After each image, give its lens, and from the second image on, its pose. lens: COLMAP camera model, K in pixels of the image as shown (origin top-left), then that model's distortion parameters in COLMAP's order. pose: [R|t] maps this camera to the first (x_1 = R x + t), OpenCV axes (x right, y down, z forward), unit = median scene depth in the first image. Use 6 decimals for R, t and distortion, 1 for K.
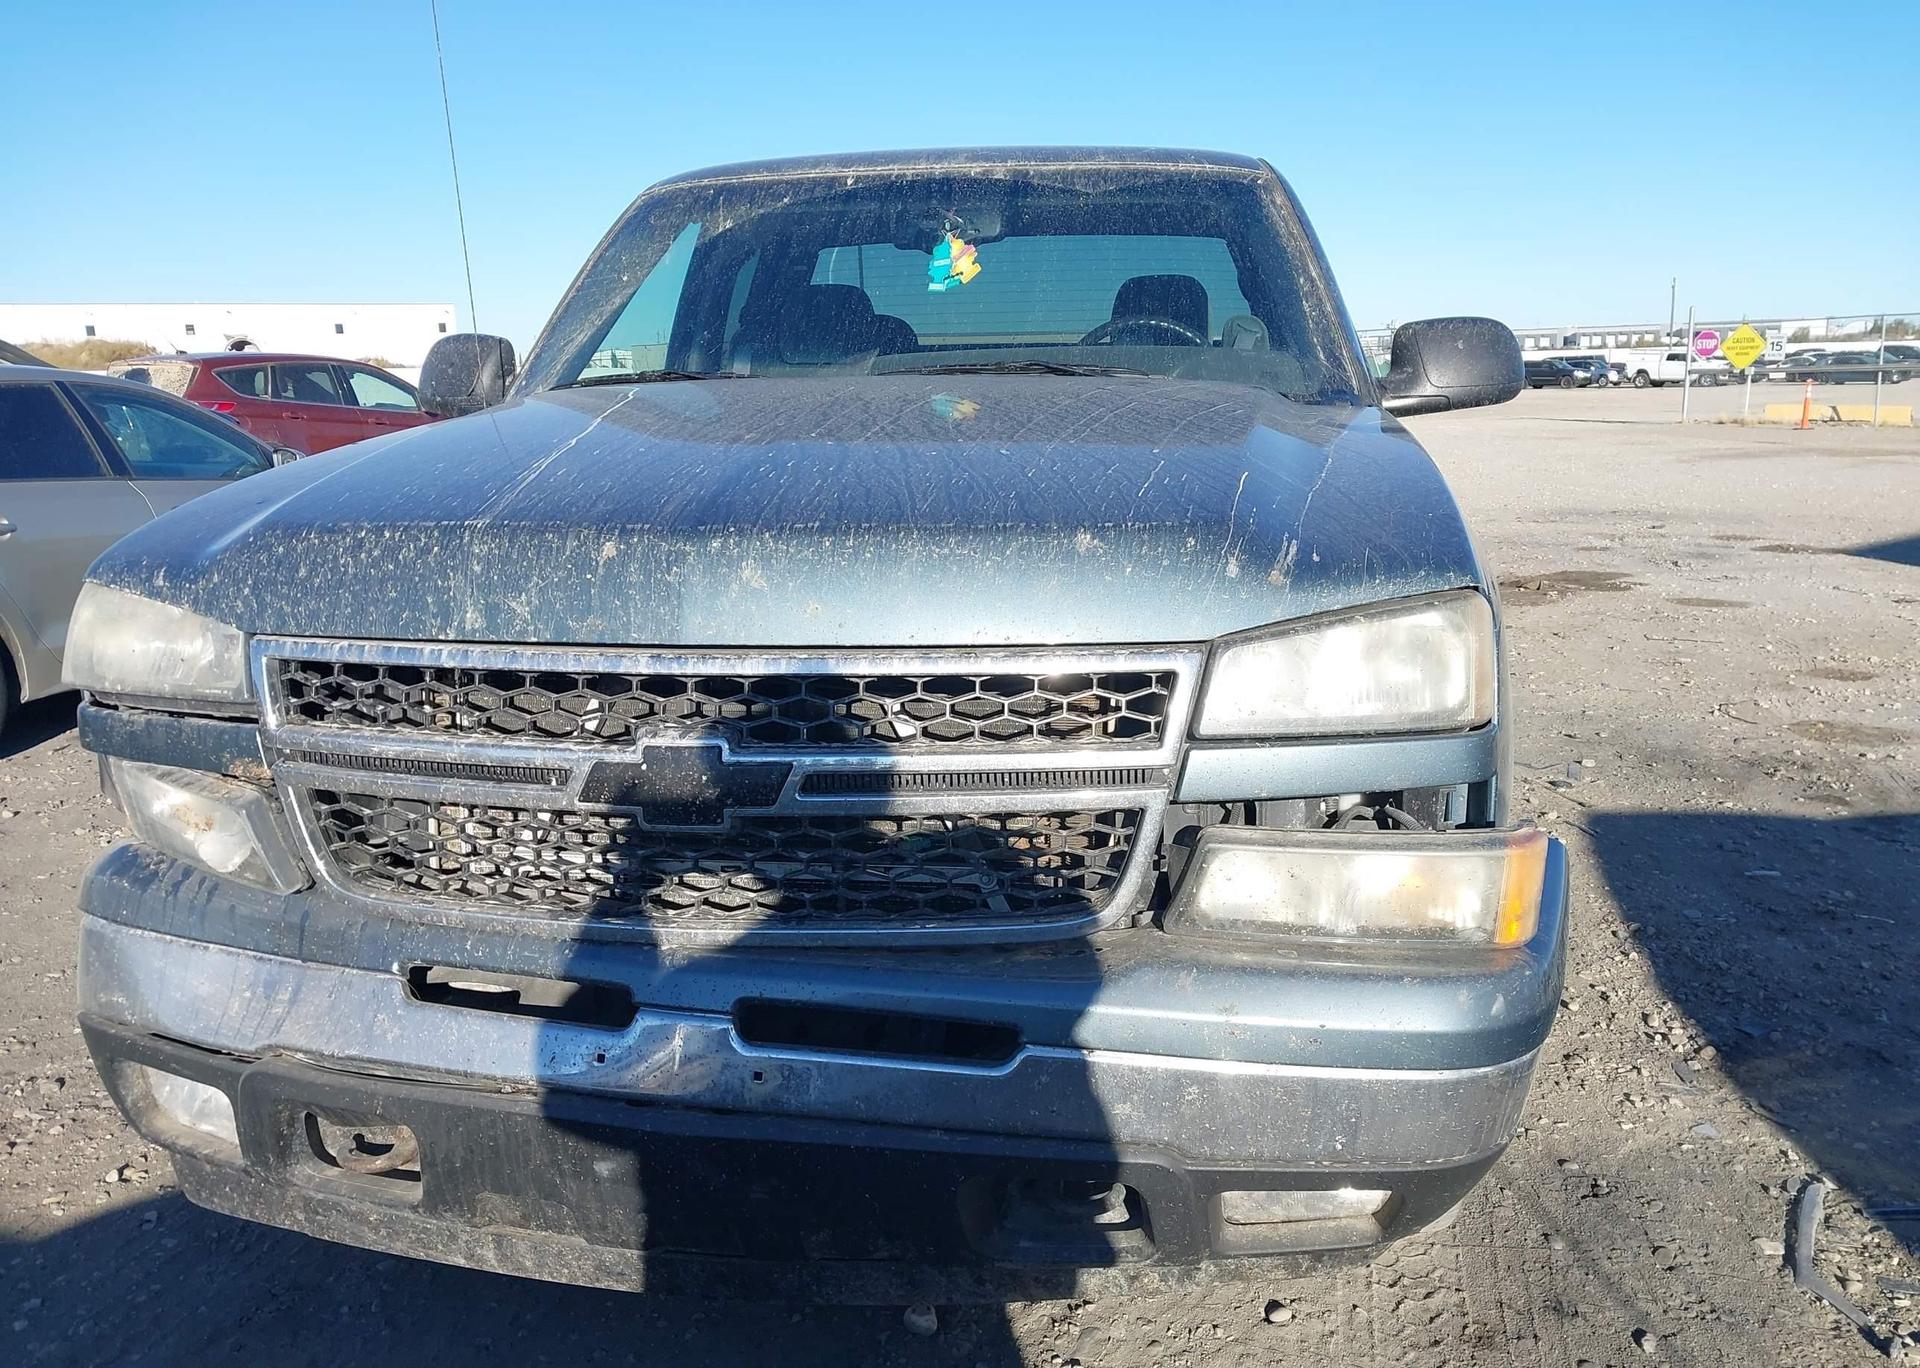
lens RADIAL K [[1540.4, 0, 955.4], [0, 1540.4, 689.8], [0, 0, 1]] dist [0.046770, -0.072538]
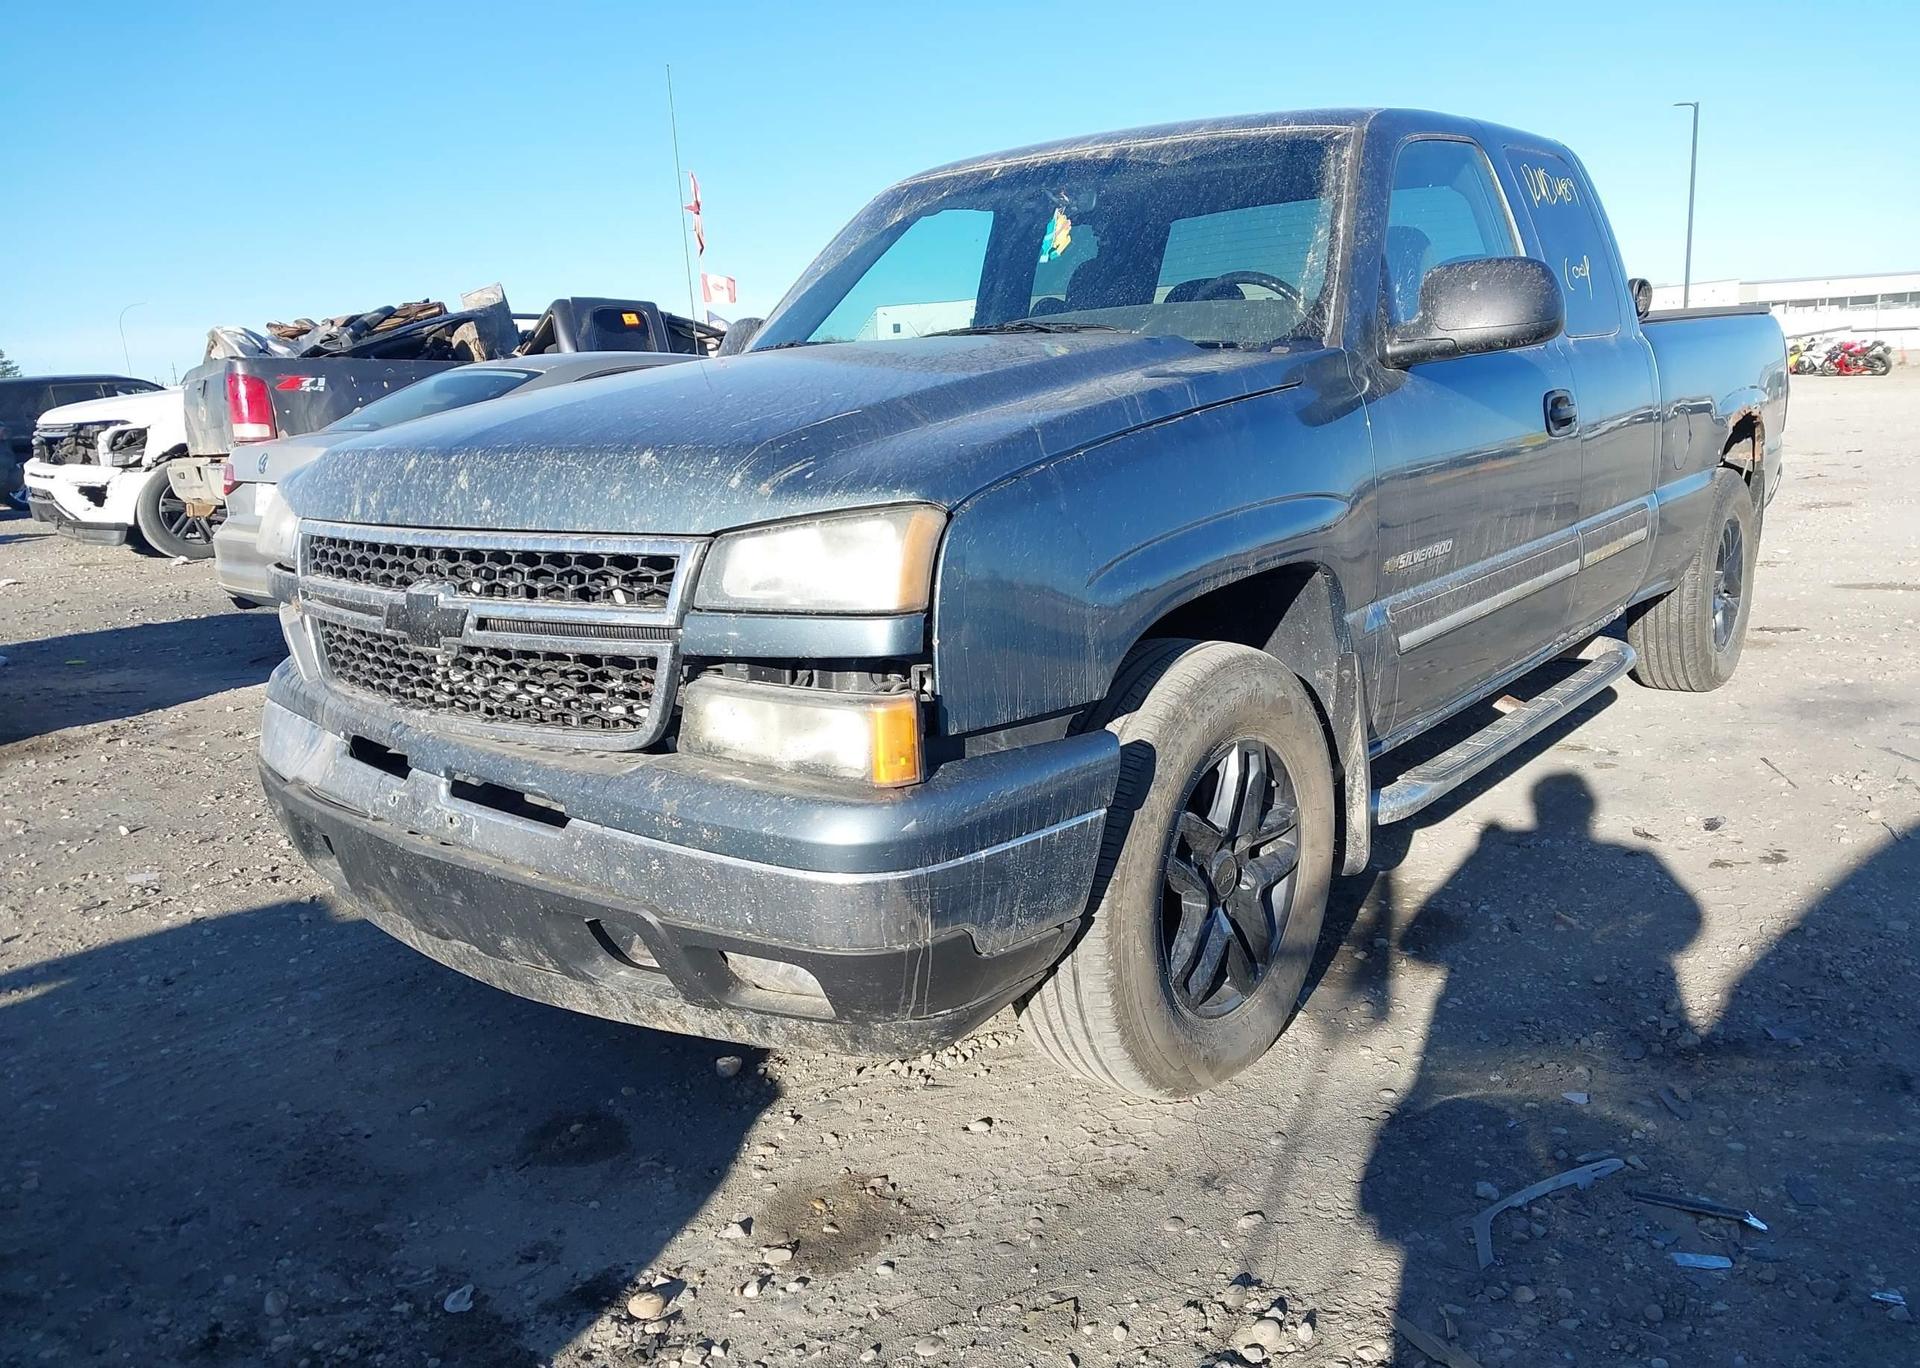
lens RADIAL K [[1540.4, 0, 952.7], [0, 1540.4, 688.8], [0, 0, 1]] dist [0.046770, -0.072538]
pose [[0.860127, 0.077894, -0.504097, 1.008786], [-0.069341, 0.996953, 0.035737, 0.037879], [0.505345, 0.004216, 0.862907, -0.039177]]
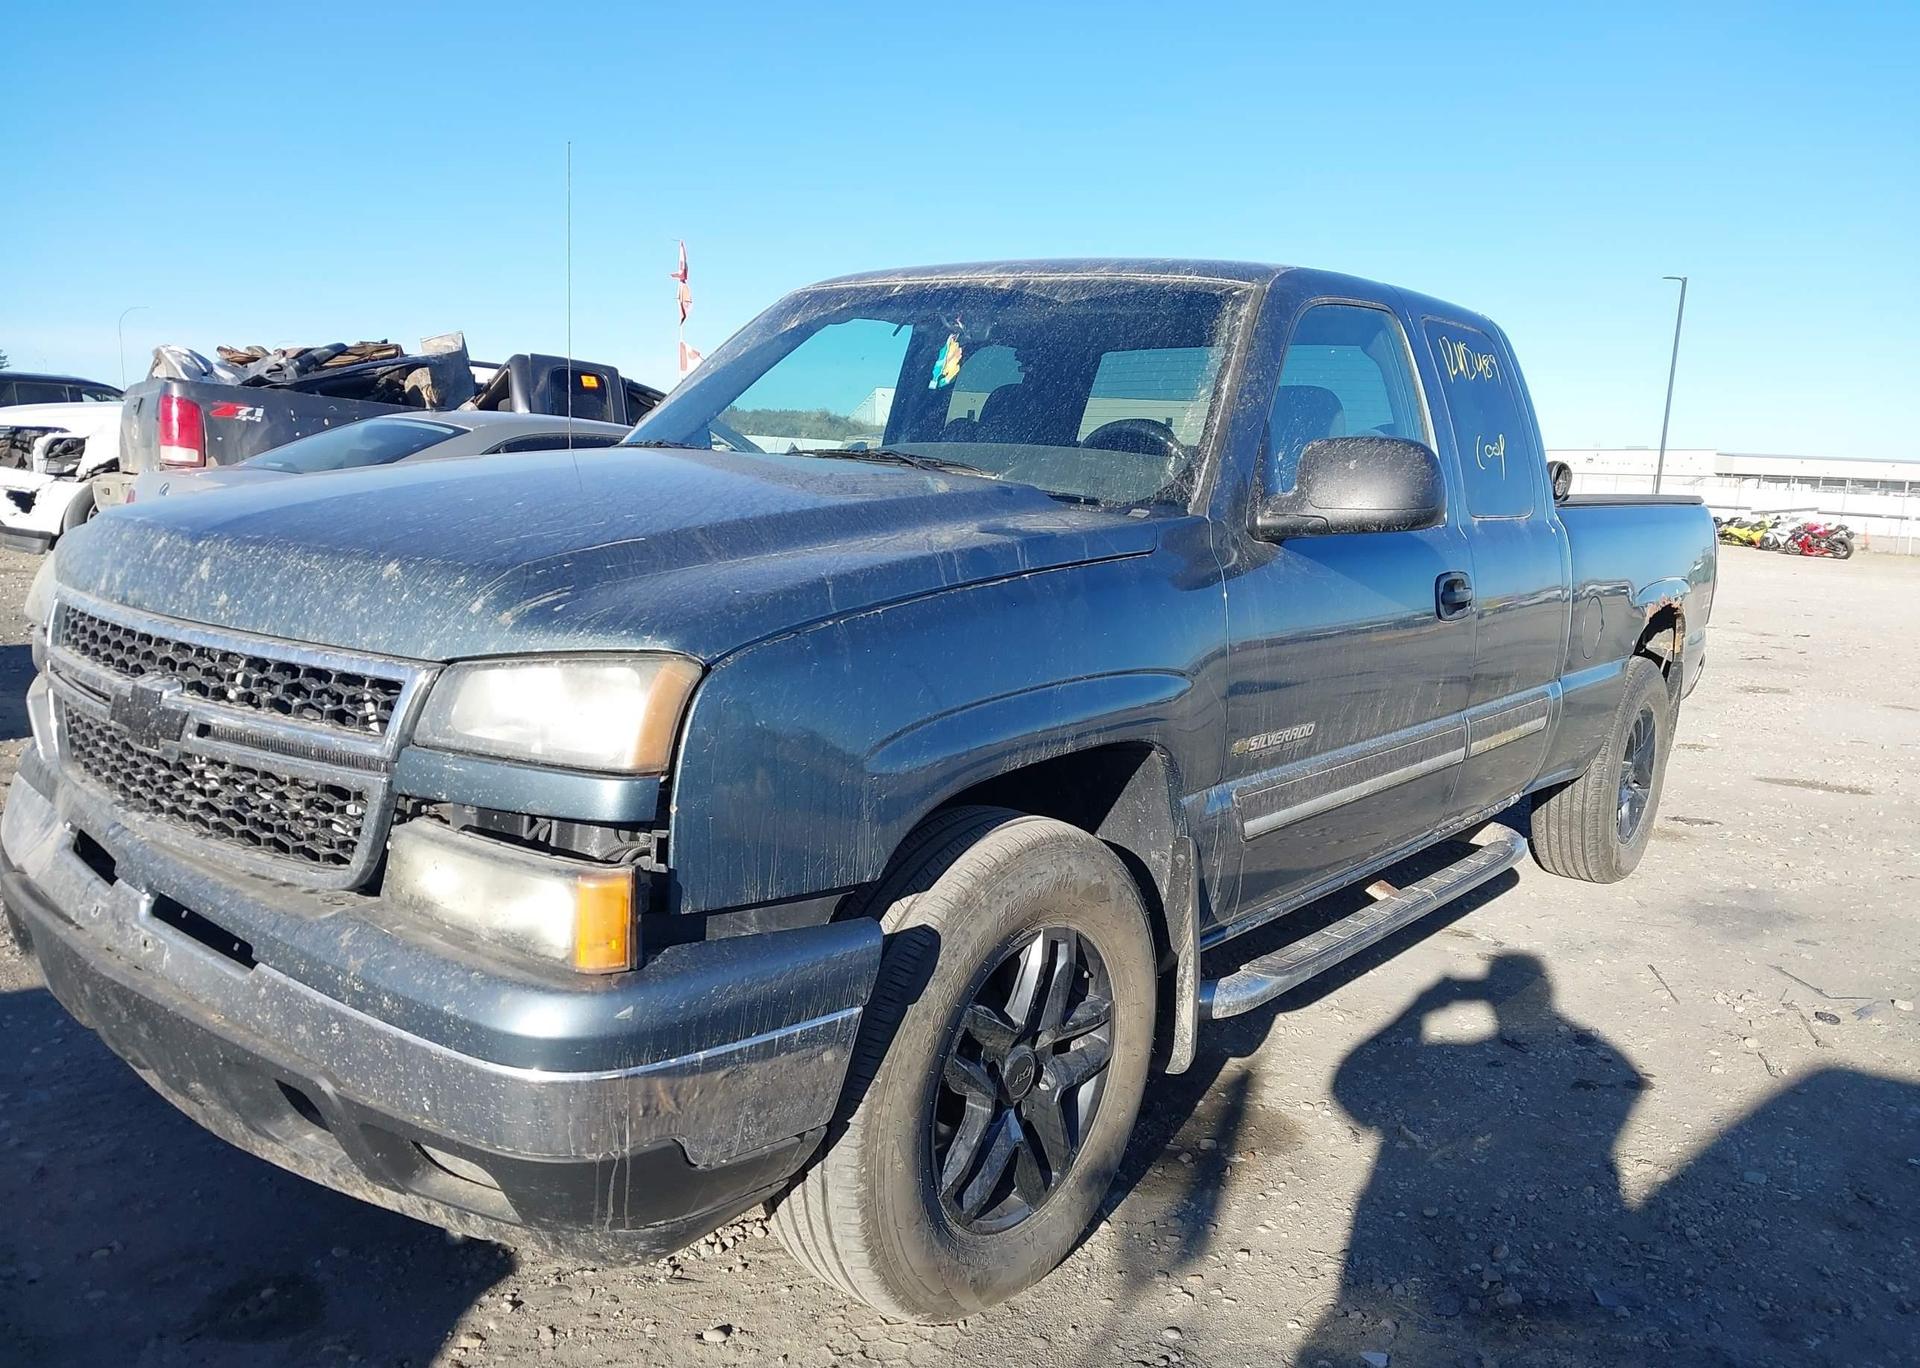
lens RADIAL K [[1540.4, 0, 969.5], [0, 1540.4, 677.4], [0, 0, 1]] dist [0.046770, -0.072538]
pose [[0.864959, 0.132822, -0.483947, 1.078487], [-0.167760, 0.985390, -0.029391, -0.052371], [0.472972, 0.106609, 0.874604, 0.145403]]
